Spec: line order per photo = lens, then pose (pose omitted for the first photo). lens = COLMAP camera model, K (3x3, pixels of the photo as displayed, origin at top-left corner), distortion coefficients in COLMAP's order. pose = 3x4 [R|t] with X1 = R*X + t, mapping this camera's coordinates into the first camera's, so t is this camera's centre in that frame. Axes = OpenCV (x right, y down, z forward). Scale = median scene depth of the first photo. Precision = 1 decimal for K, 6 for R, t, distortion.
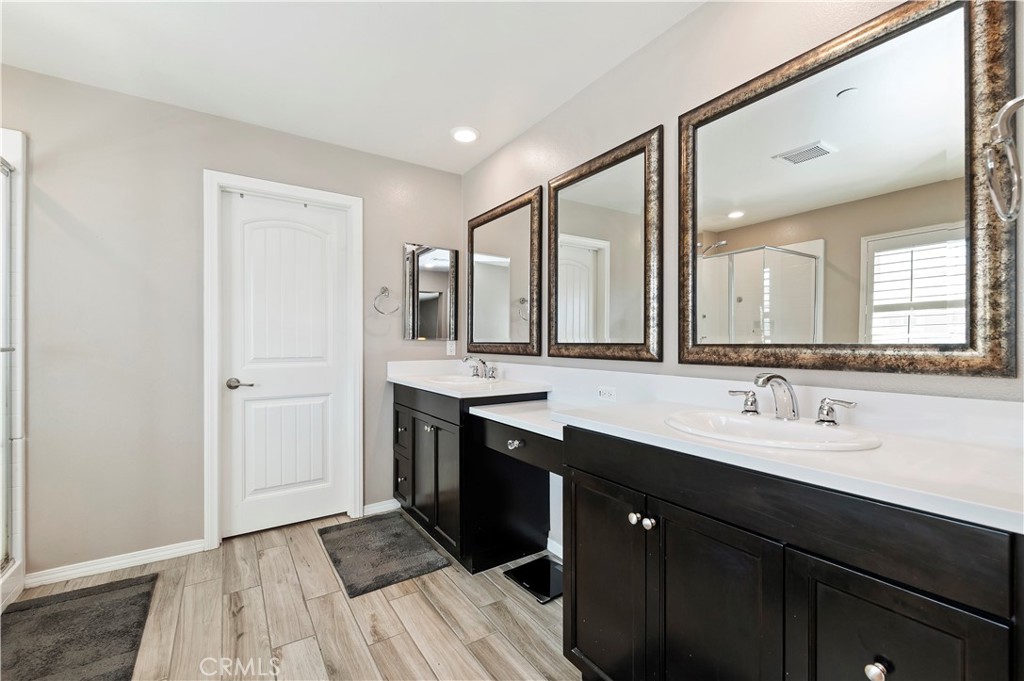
lens RADIAL K [[427.1, 0, 486.5], [0, 427.1, 343.3], [0, 0, 1]] dist [0.001461, -0.002915]
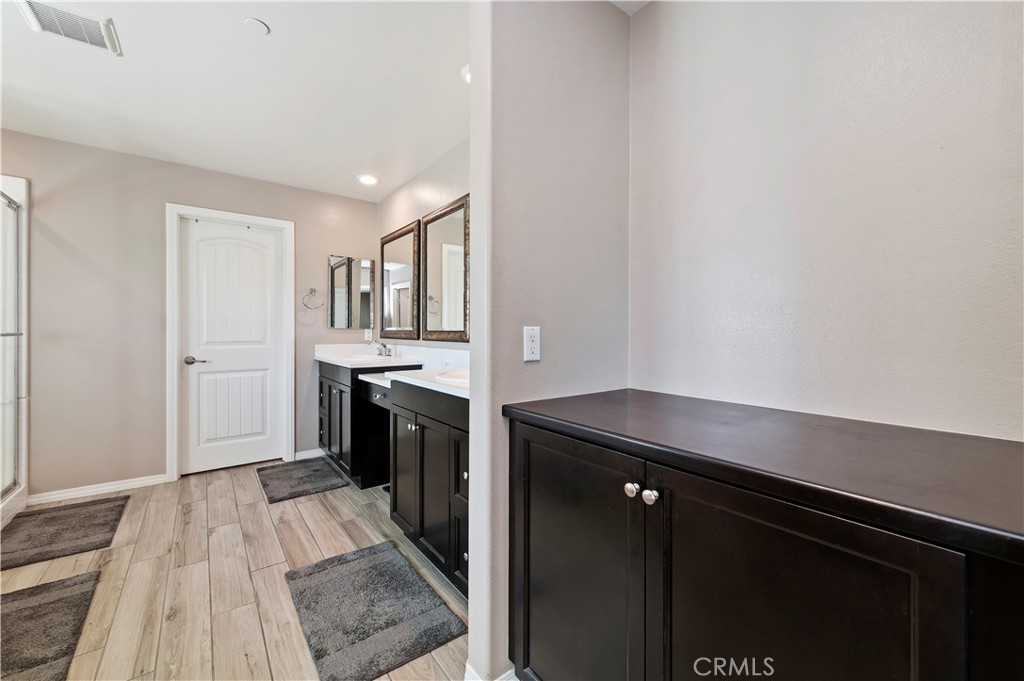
lens RADIAL K [[409.5, 0, 496.7], [0, 409.5, 332.7], [0, 0, 1]] dist [0.012067, -0.004713]
pose [[0.997530, 0.001184, 0.070232, 0.301121], [-0.001280, 0.999998, 0.001316, 0.003889], [-0.070230, -0.001403, 0.997530, -0.389036]]
